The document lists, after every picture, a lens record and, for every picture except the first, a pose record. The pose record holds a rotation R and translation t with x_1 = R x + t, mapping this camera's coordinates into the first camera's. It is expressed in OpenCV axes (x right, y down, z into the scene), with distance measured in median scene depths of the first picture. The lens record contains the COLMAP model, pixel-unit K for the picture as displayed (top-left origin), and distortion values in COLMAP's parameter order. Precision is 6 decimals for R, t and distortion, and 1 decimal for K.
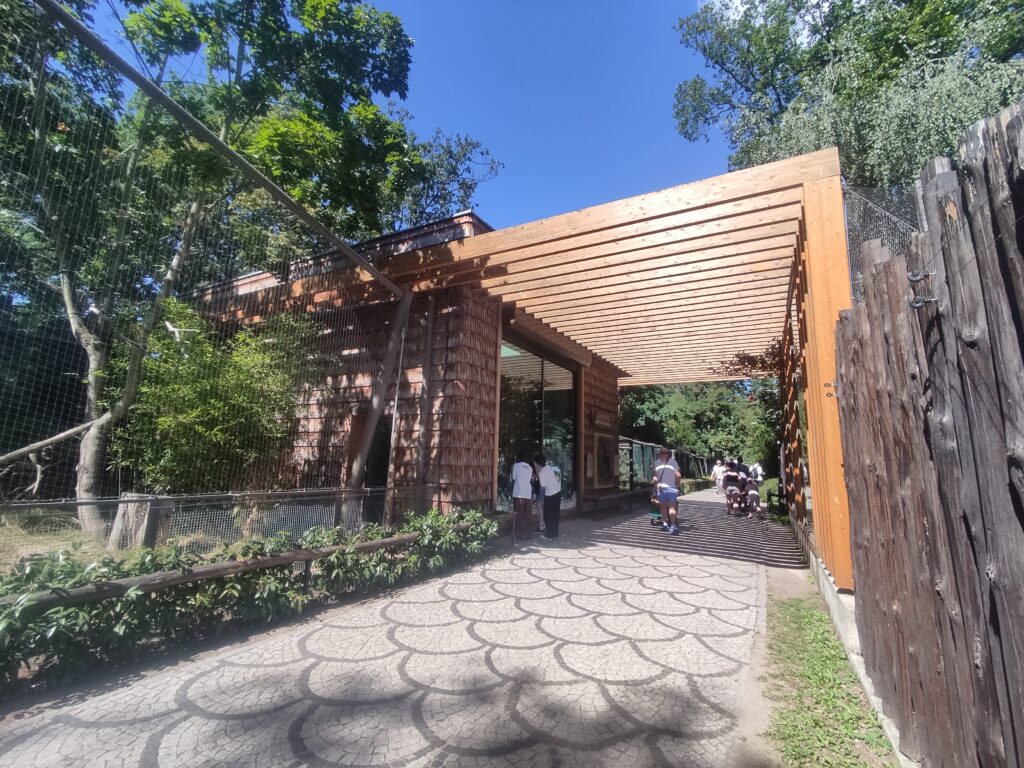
lens RADIAL K [[470.4, 0, 510.0], [0, 470.4, 365.9], [0, 0, 1]] dist [0.000402, -0.000036]
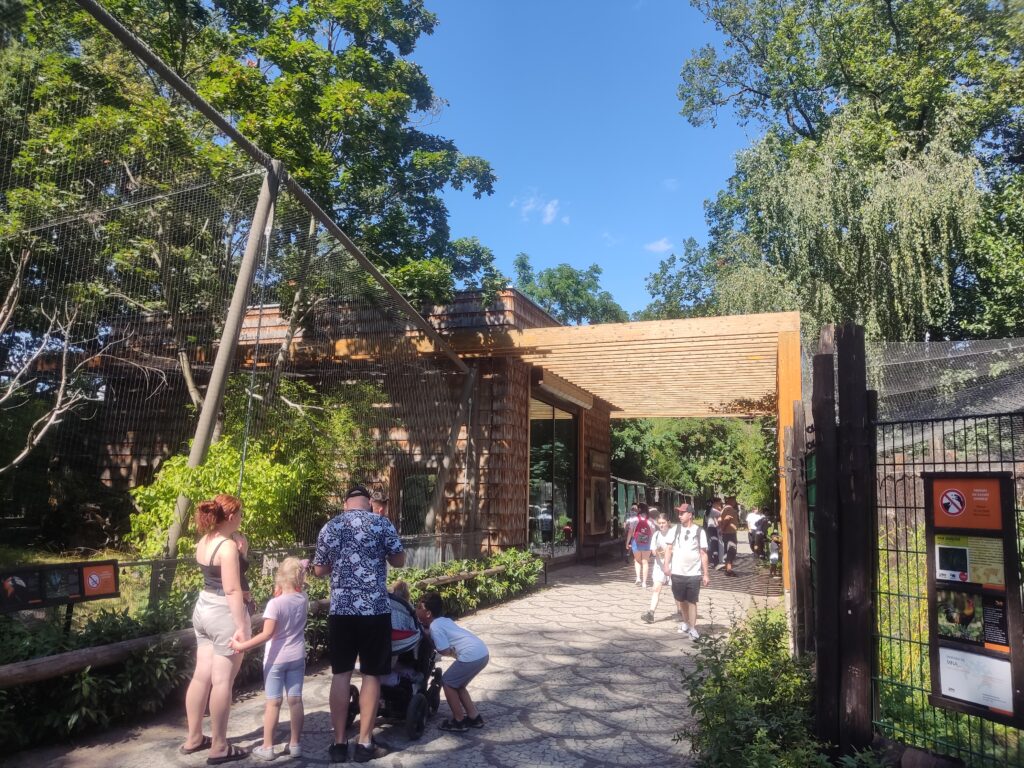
lens RADIAL K [[743.0, 0, 512.0], [0, 743.0, 384.0], [0, 0, 1]] dist [0.108719, -0.154206]
pose [[0.987389, 0.015728, 0.157529, -0.223174], [-0.023253, 0.998669, 0.046038, -0.112323], [-0.156595, -0.049120, 0.986441, -0.463713]]
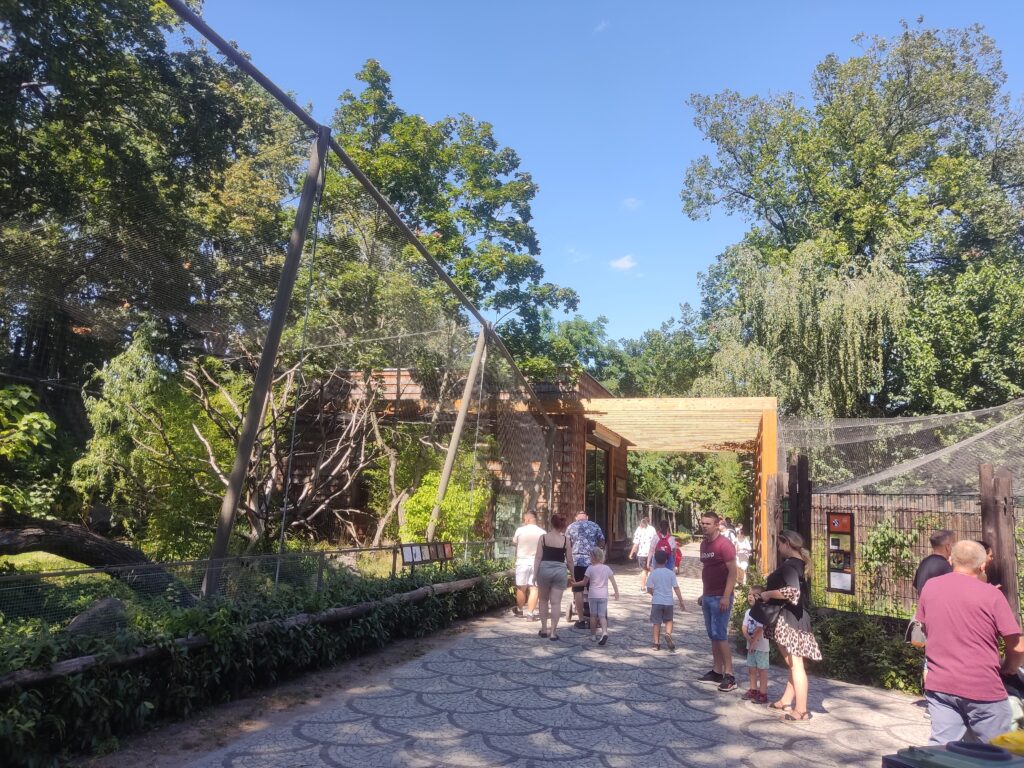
lens RADIAL K [[723.2, 0, 512.8], [0, 723.2, 392.2], [0, 0, 1]] dist [0.039453, 0.000791]
pose [[0.981514, 0.043259, 0.186438, -0.472489], [-0.050740, 0.998079, 0.035540, -0.196465], [-0.184542, -0.044343, 0.981824, -0.854444]]
